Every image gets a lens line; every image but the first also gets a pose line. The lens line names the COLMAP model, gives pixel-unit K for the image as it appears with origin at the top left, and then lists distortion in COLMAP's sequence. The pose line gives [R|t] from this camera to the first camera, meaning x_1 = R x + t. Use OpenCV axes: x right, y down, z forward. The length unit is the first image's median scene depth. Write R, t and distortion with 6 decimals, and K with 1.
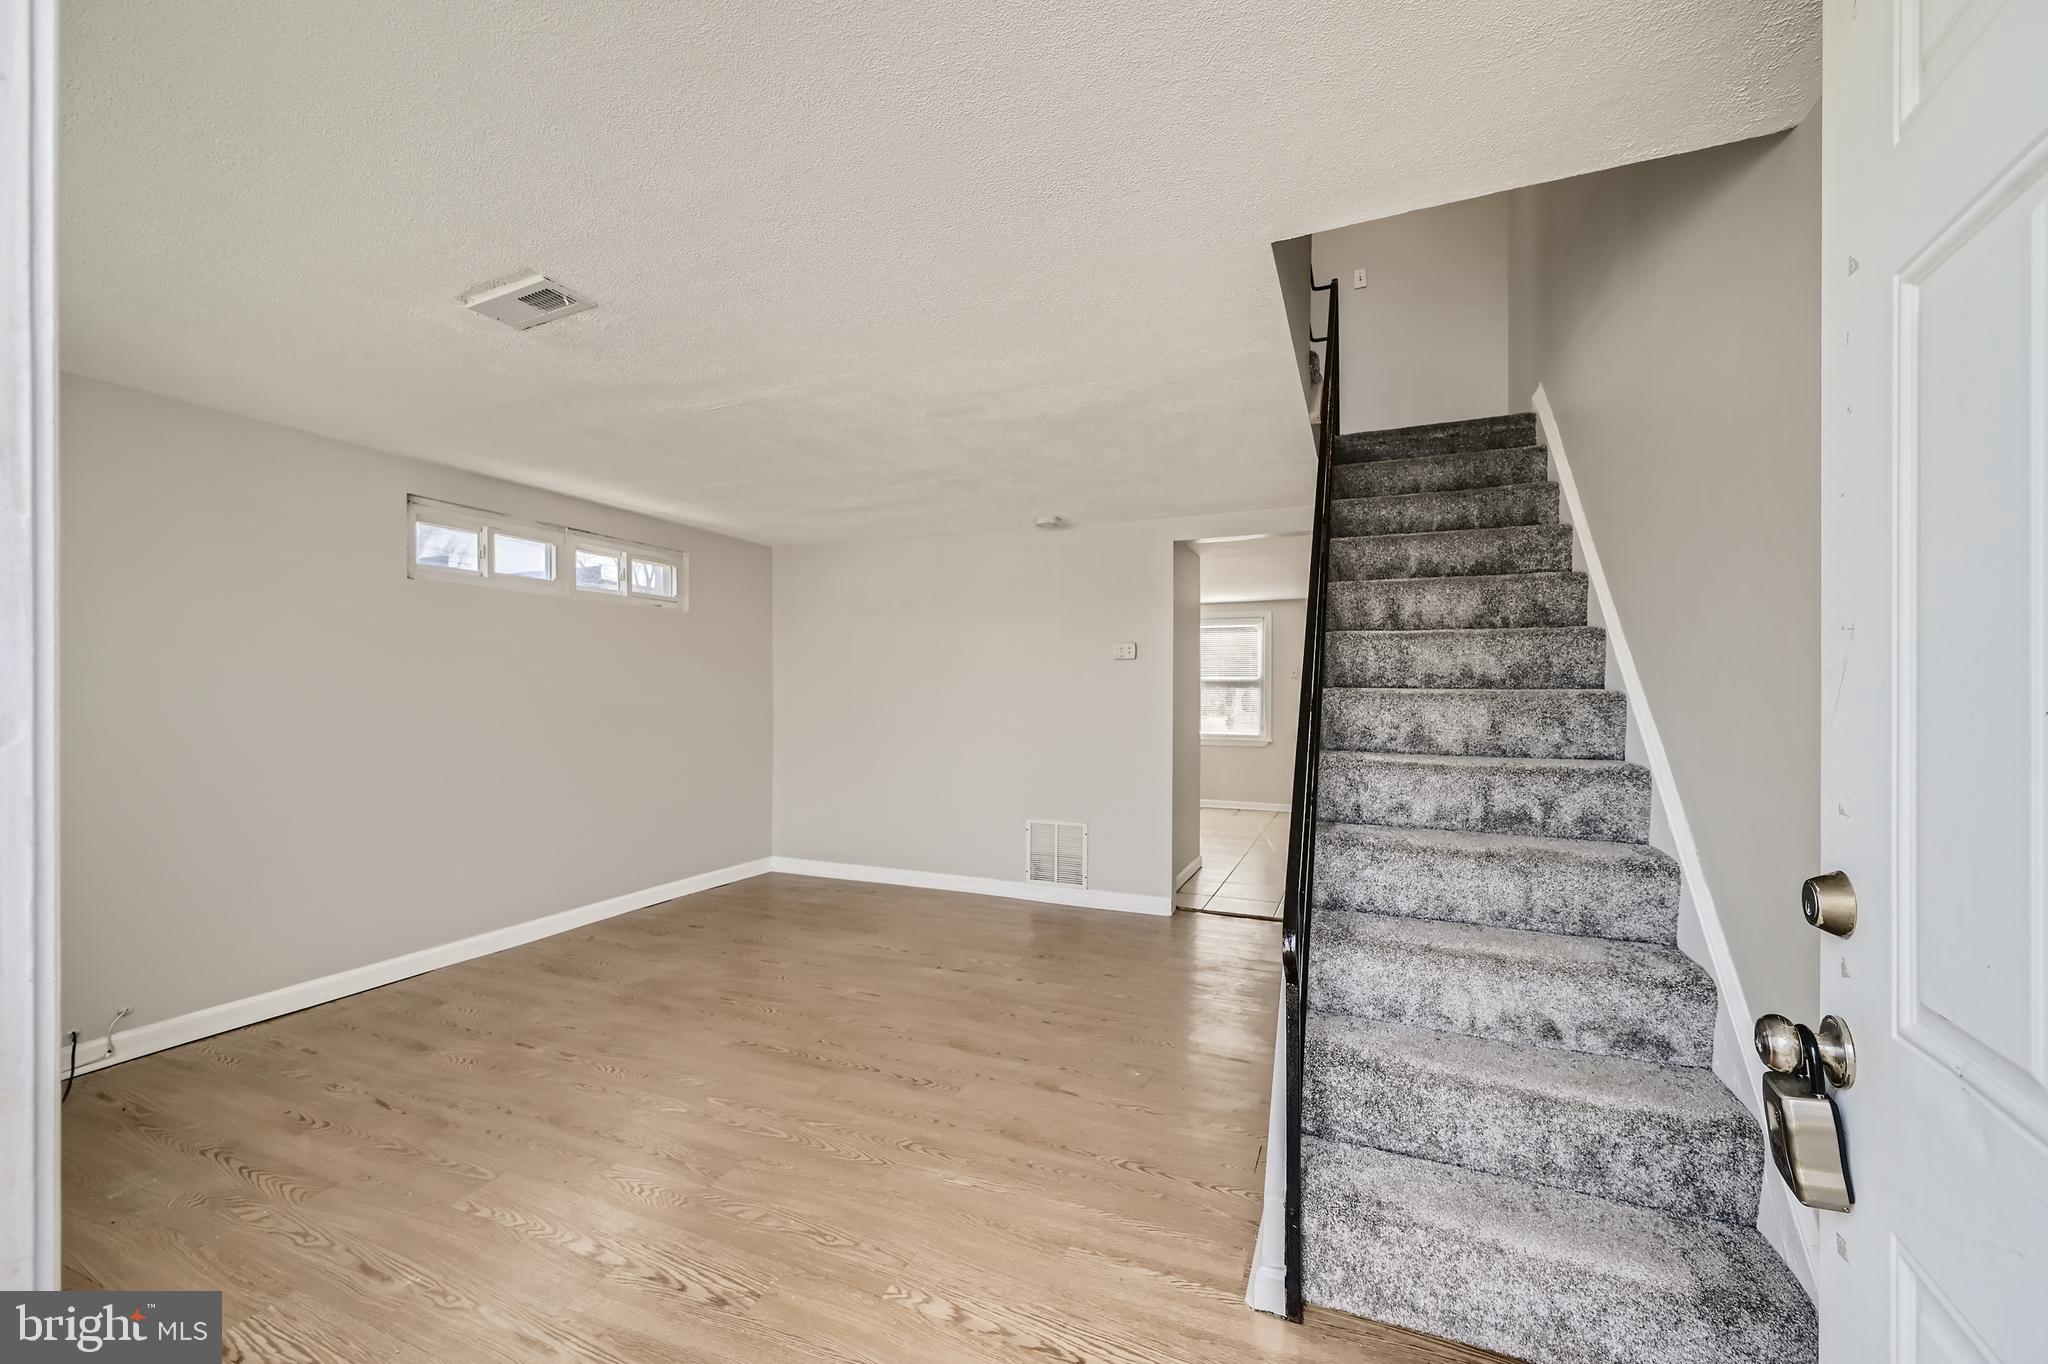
lens RADIAL K [[816.0, 0, 1030.2], [0, 816.0, 689.2], [0, 0, 1]] dist [-0.000250, -0.000111]
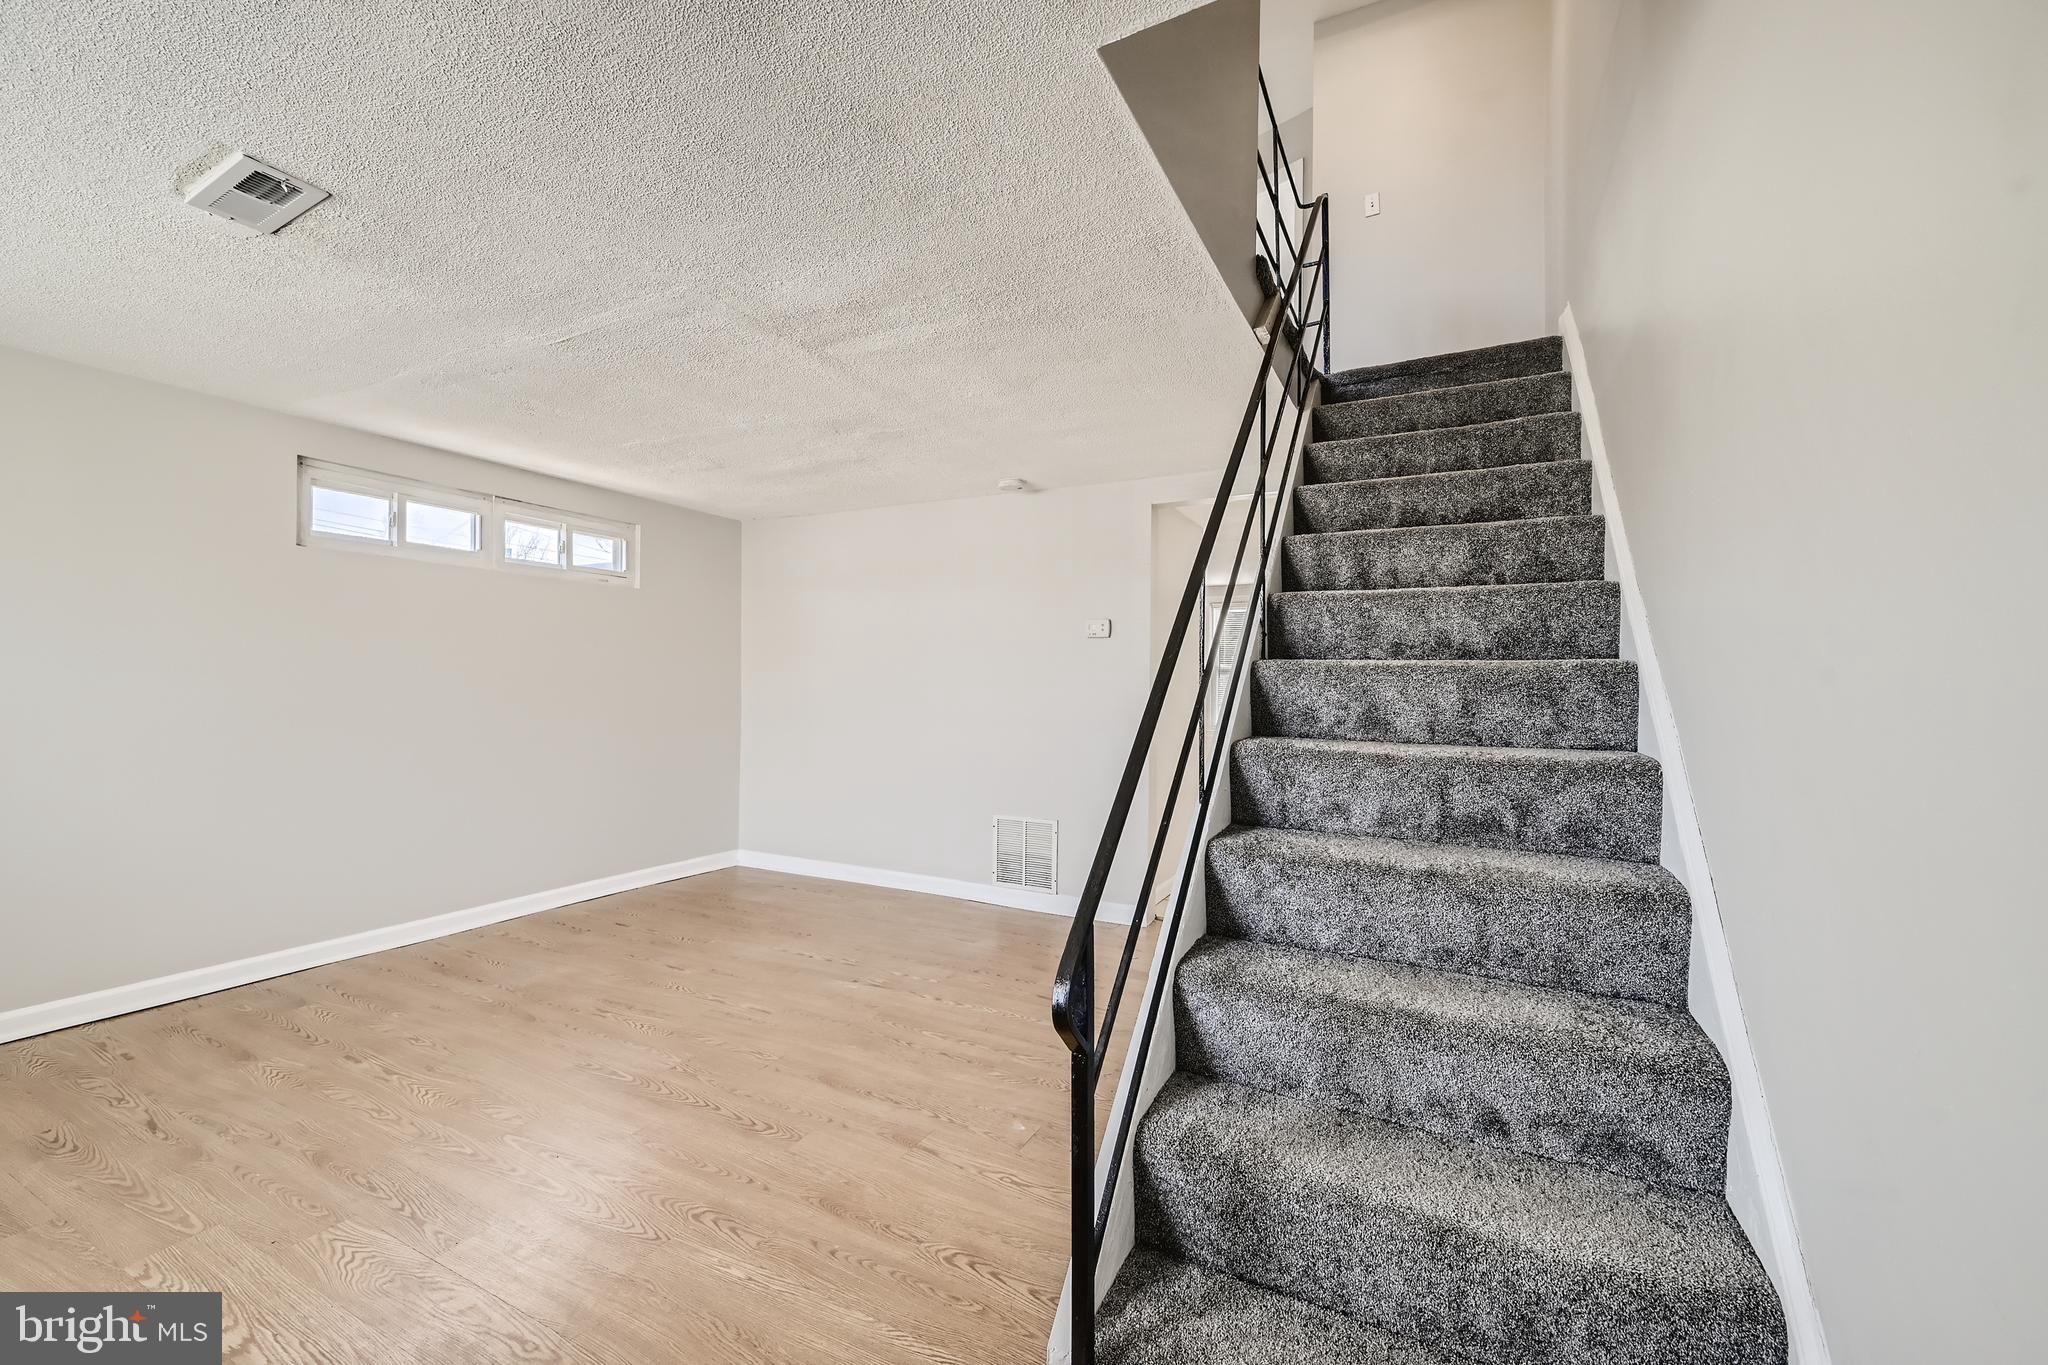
lens RADIAL K [[816.0, 0, 1032.9], [0, 816.0, 681.5], [0, 0, 1]] dist [-0.000250, -0.000111]
pose [[0.997014, 0.004381, -0.077093, 0.221911], [-0.004530, 0.999988, -0.001762, 0.025518], [0.077084, 0.002106, 0.997022, 0.194362]]
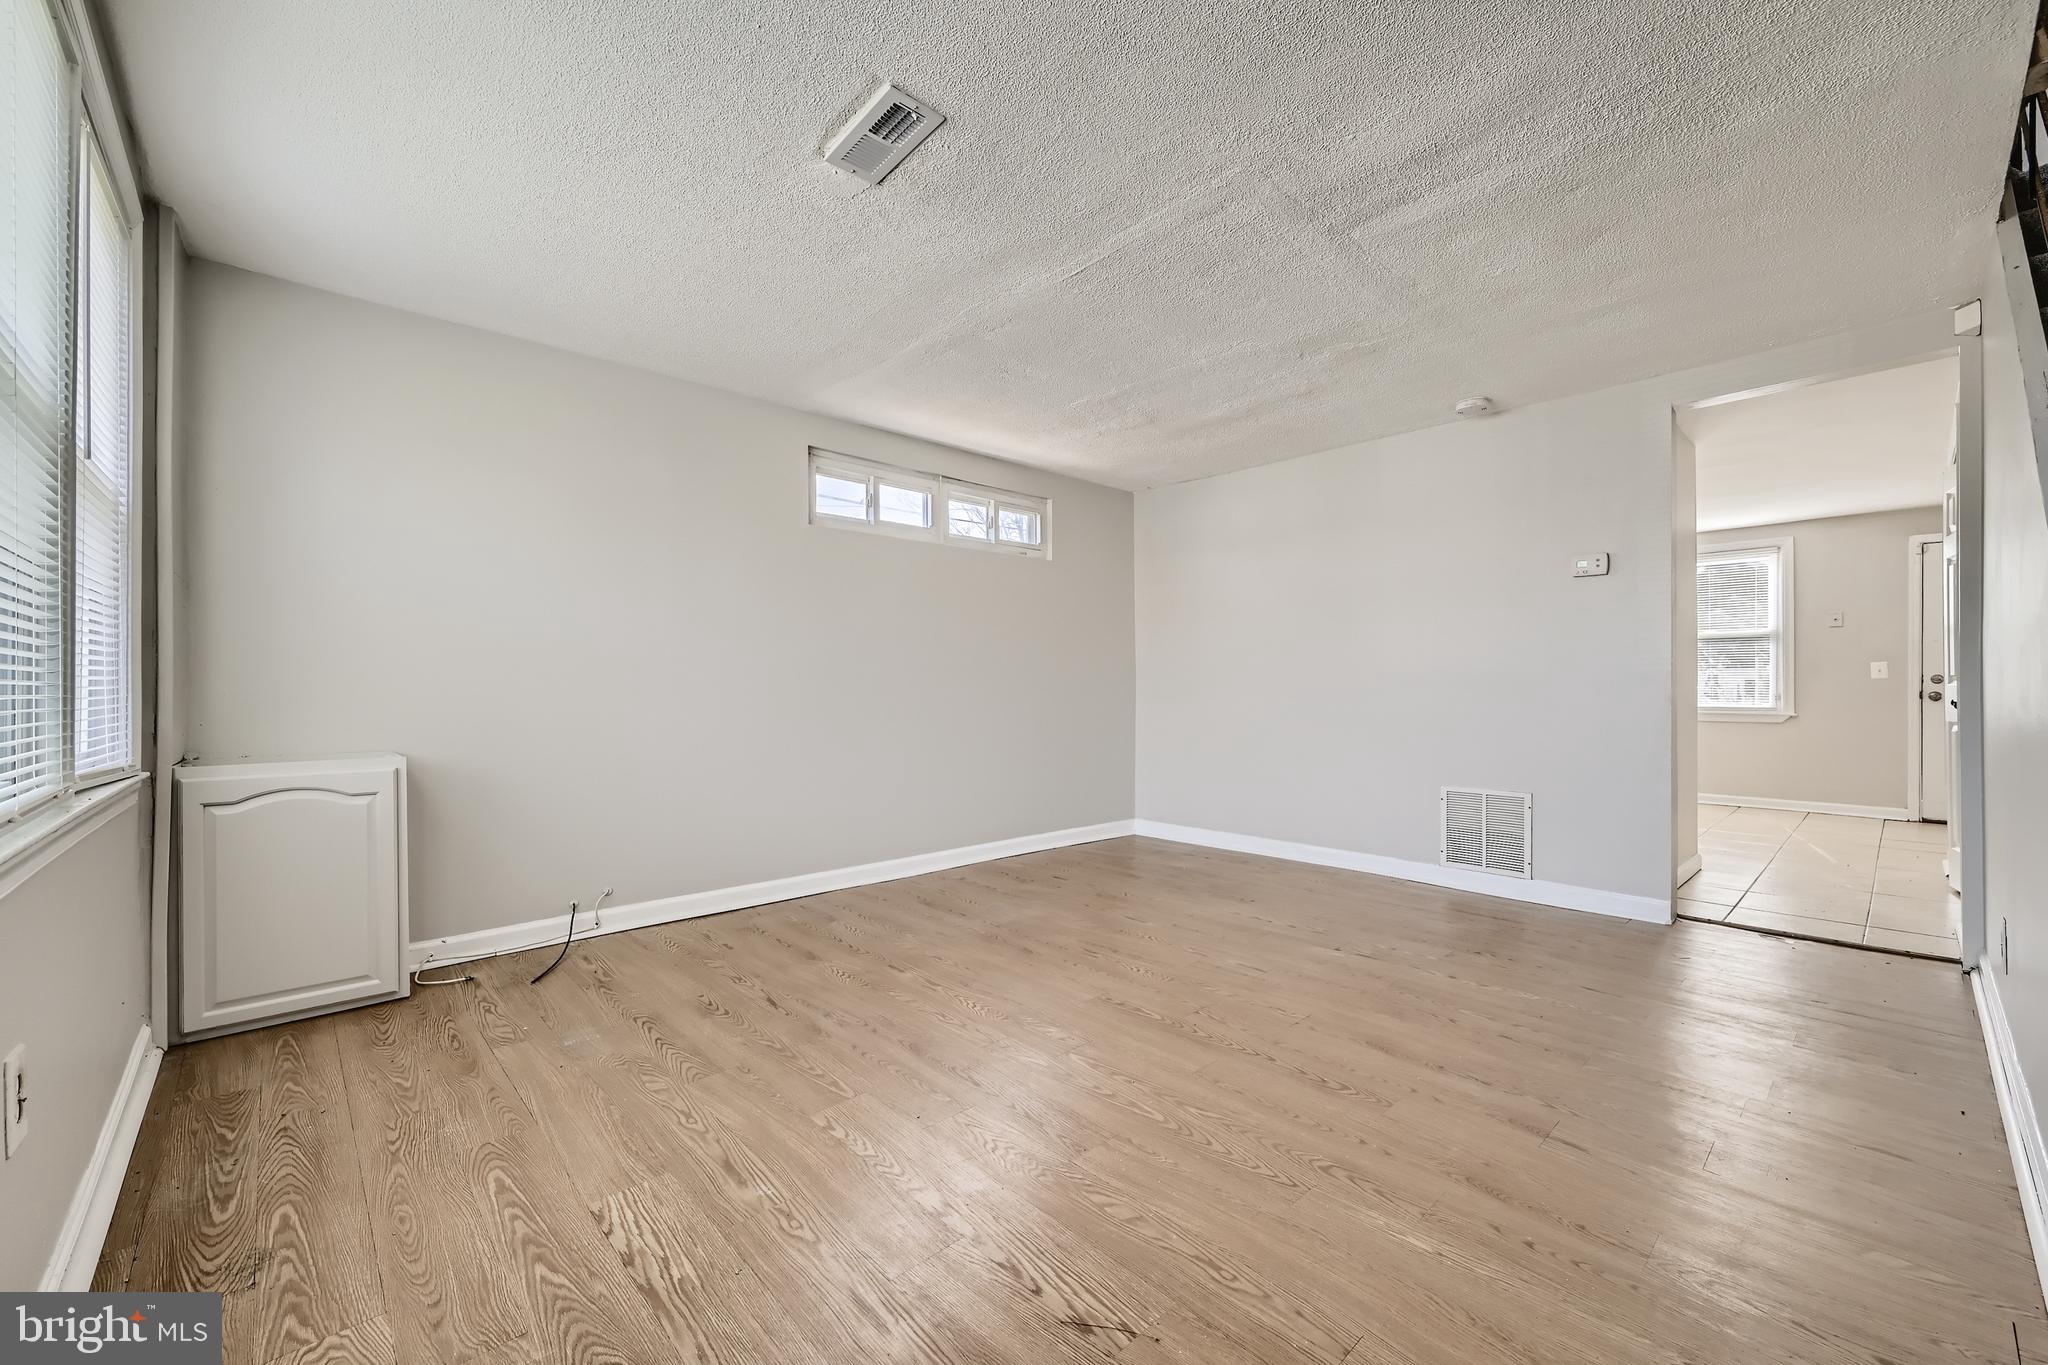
lens RADIAL K [[816.0, 0, 1035.2], [0, 816.0, 689.5], [0, 0, 1]] dist [-0.000250, -0.000111]
pose [[0.911831, -0.003560, -0.410550, -0.077995], [0.006037, 0.999971, 0.004737, 0.117020], [0.410521, -0.006798, 0.911826, 0.212761]]
